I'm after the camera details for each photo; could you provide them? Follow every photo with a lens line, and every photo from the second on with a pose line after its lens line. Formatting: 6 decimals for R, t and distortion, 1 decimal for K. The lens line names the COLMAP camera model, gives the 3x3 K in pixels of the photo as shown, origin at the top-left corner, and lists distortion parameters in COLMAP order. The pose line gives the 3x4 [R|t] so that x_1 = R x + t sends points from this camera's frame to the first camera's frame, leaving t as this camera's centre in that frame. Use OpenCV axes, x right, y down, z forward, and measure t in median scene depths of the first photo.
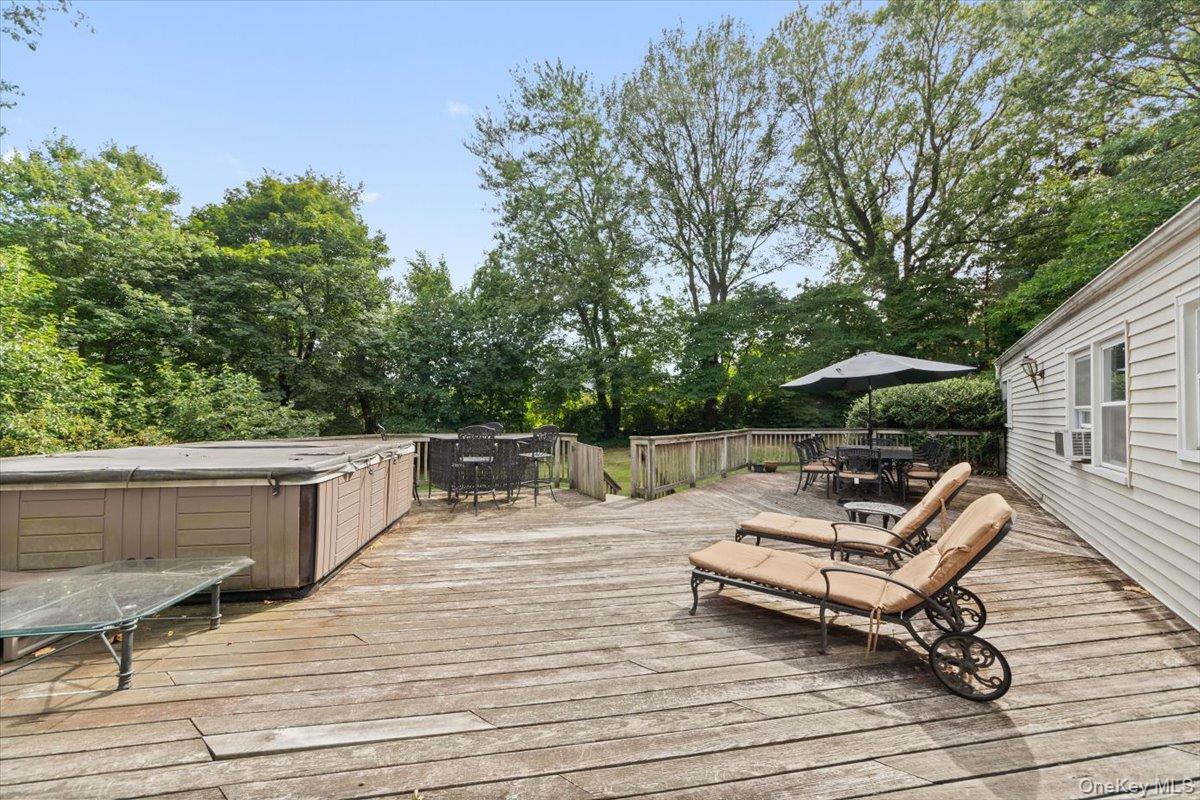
lens RADIAL K [[447.2, 0, 604.4], [0, 447.2, 407.8], [0, 0, 1]] dist [-0.000107, 0.001444]
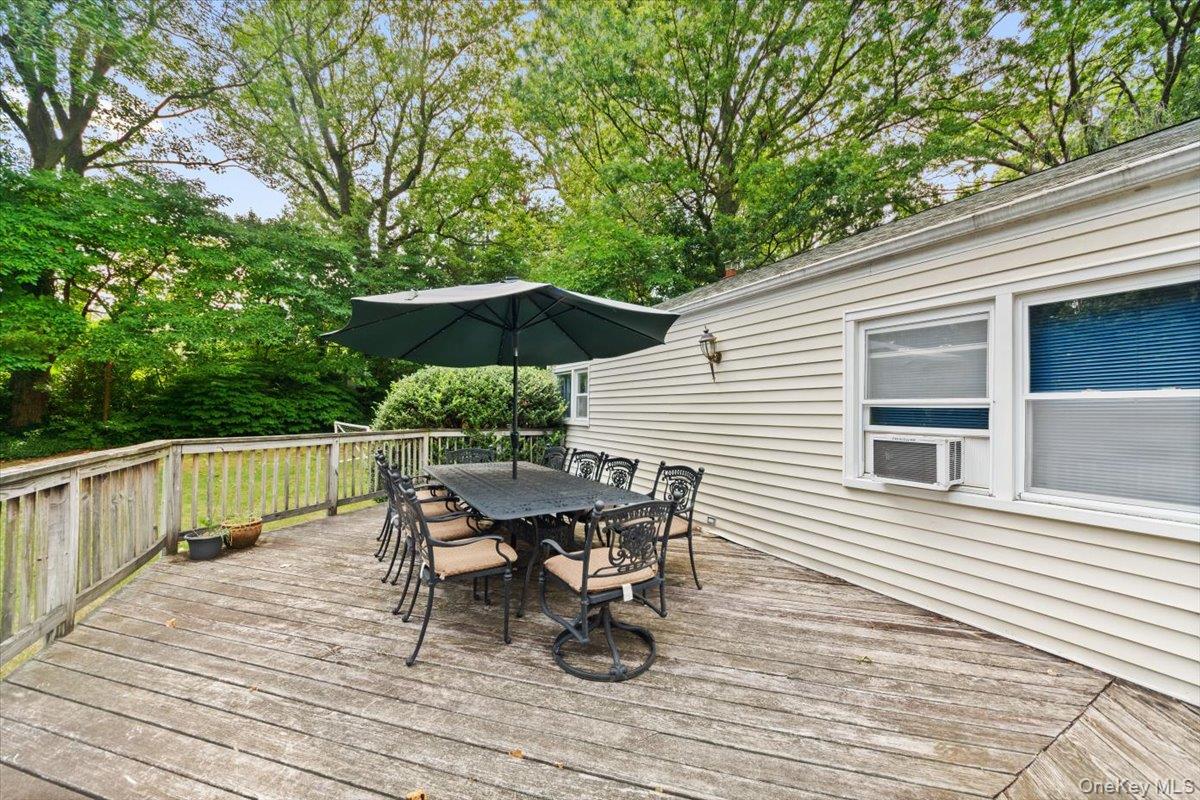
lens RADIAL K [[447.2, 0, 608.2], [0, 447.2, 410.6], [0, 0, 1]] dist [-0.000107, 0.001444]
pose [[0.420032, 0.011918, 0.907431, 0.068089], [-0.030153, 0.999545, 0.000830, 0.005819], [-0.907008, -0.027710, 0.420200, 0.252749]]
